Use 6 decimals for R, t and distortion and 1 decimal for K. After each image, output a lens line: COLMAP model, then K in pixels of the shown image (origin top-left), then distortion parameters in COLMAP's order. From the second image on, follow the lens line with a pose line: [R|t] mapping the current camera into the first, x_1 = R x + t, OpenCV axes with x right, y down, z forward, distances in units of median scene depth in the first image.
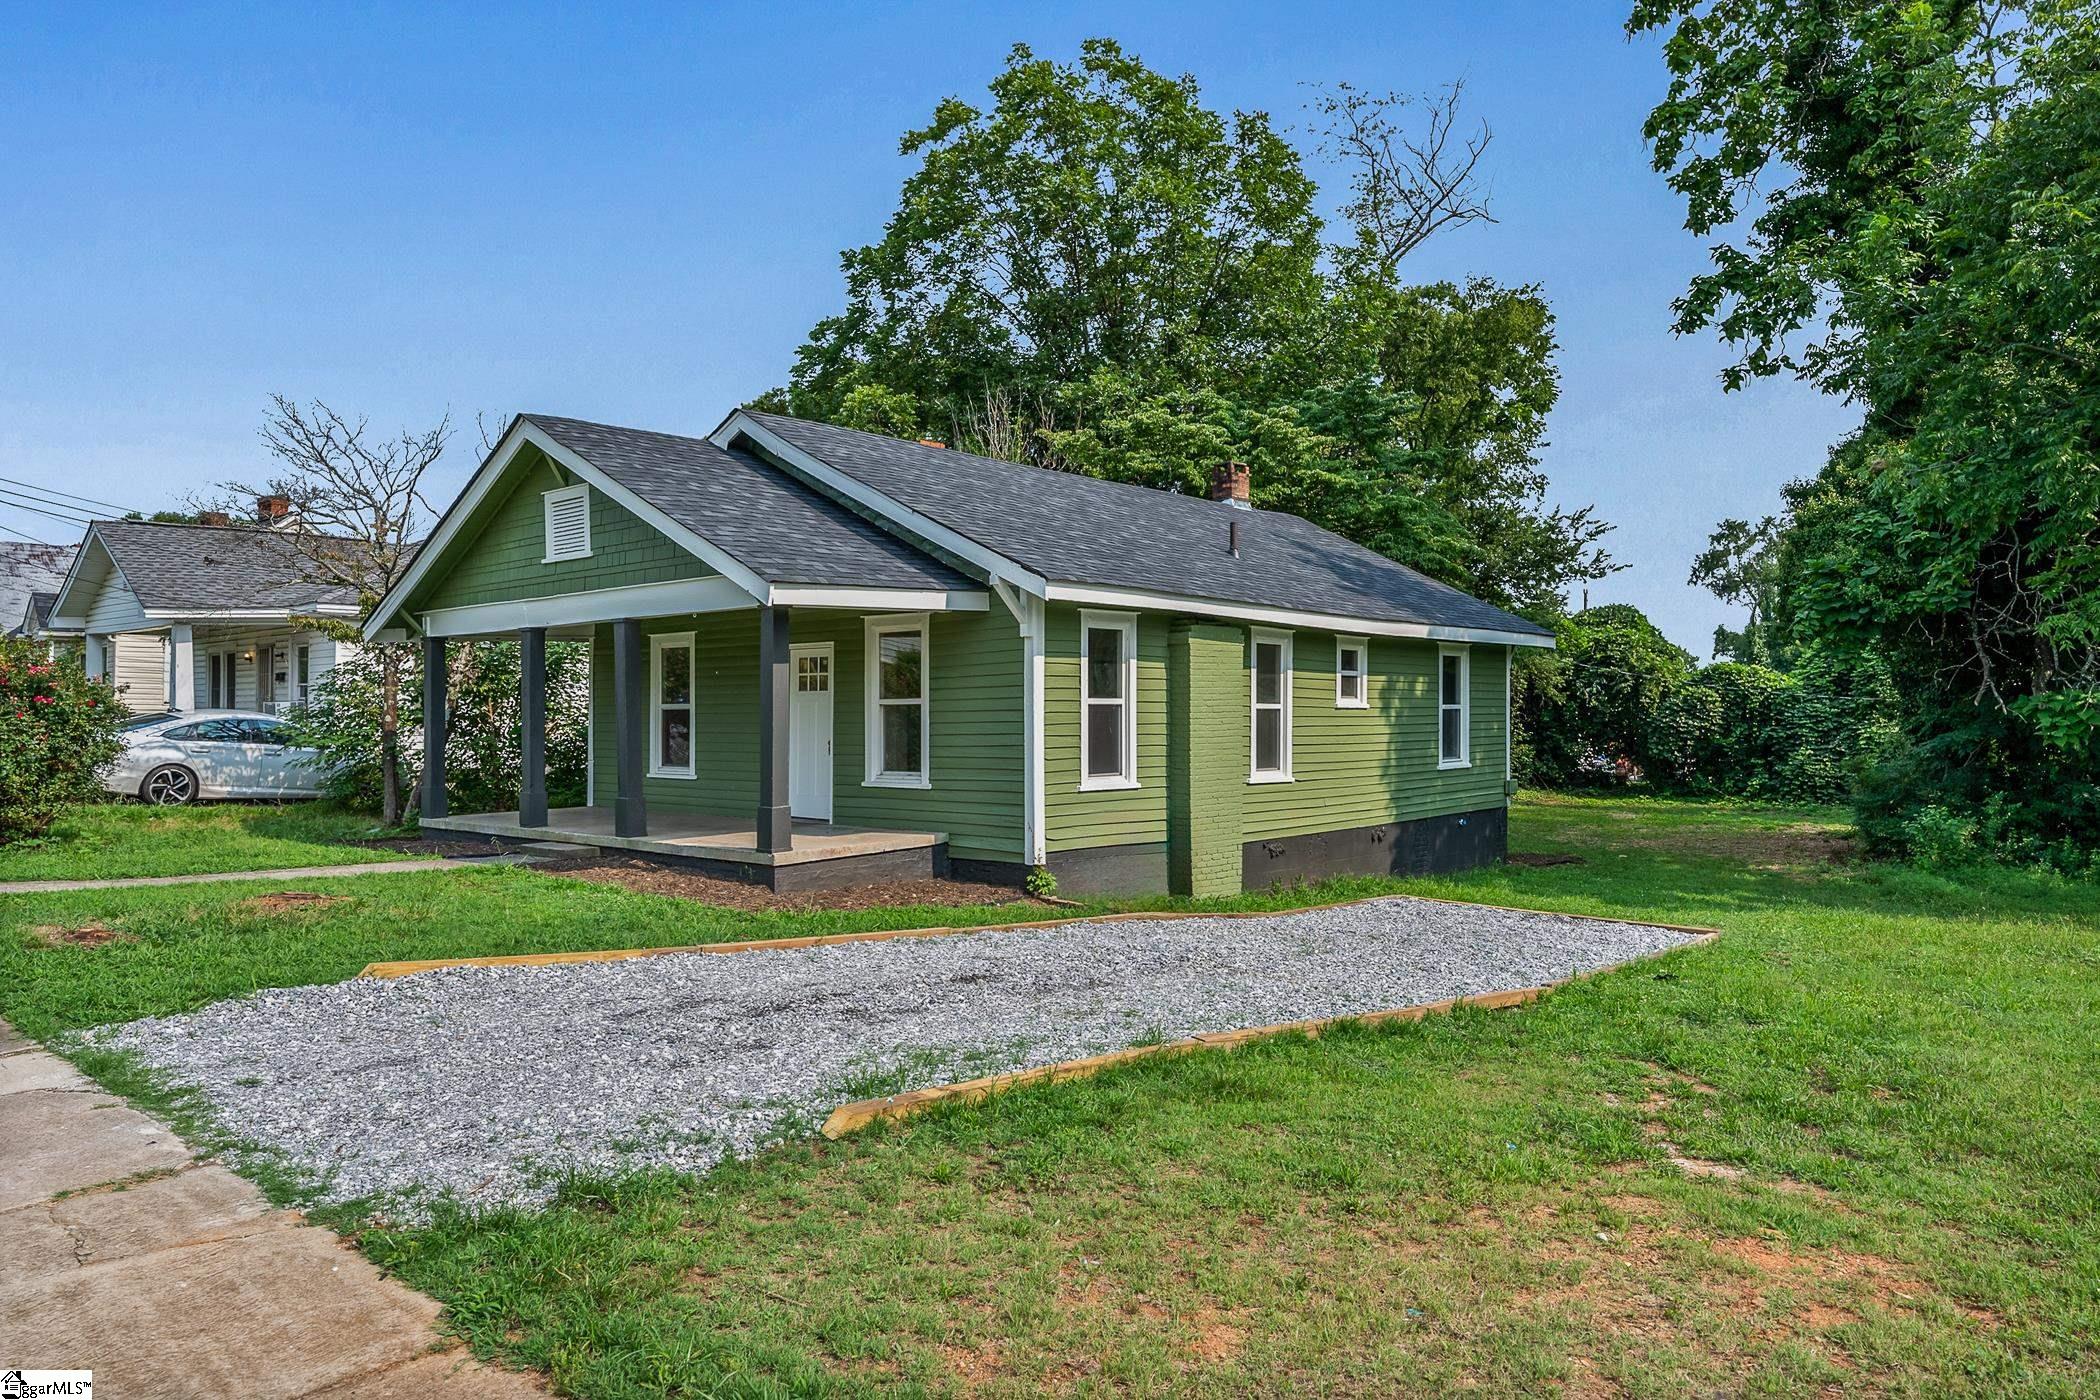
lens RADIAL K [[1354.6, 0, 1050.0], [0, 1354.6, 700.0], [0, 0, 1]] dist [-0.000008, 0.000092]
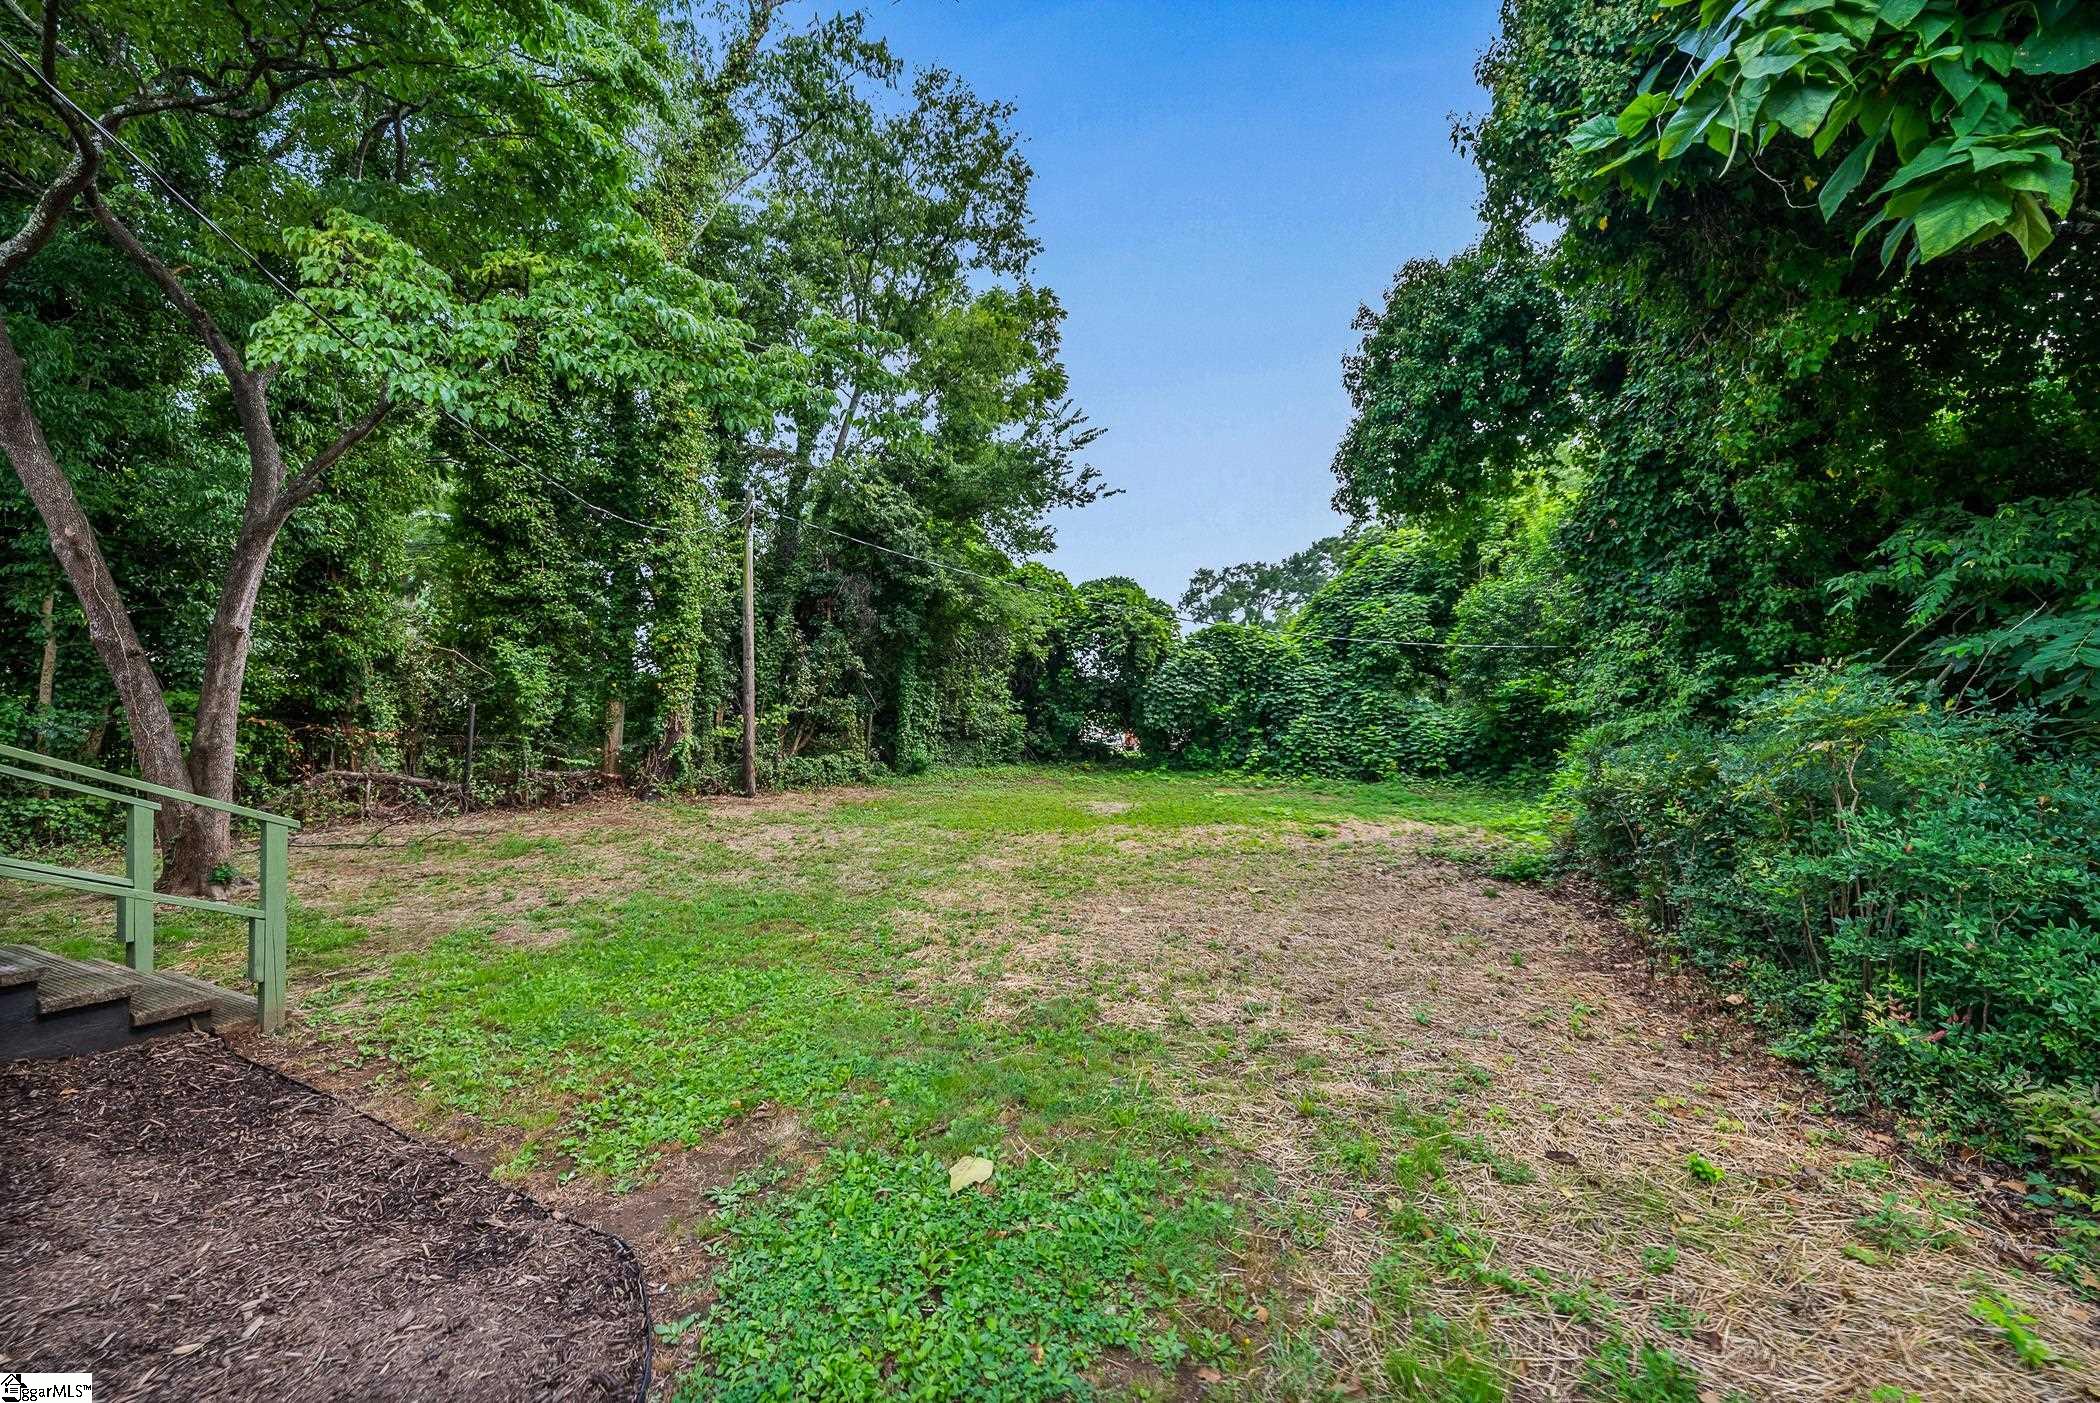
lens RADIAL K [[831.5, 0, 1050.0], [0, 831.5, 701.5], [0, 0, 1]] dist [-0.002386, -0.000269]
pose [[0.957100, 0.003605, 0.289734, 0.231038], [-0.003093, 0.999993, -0.002226, 0.027517], [-0.289740, 0.001235, 0.957105, 0.510439]]
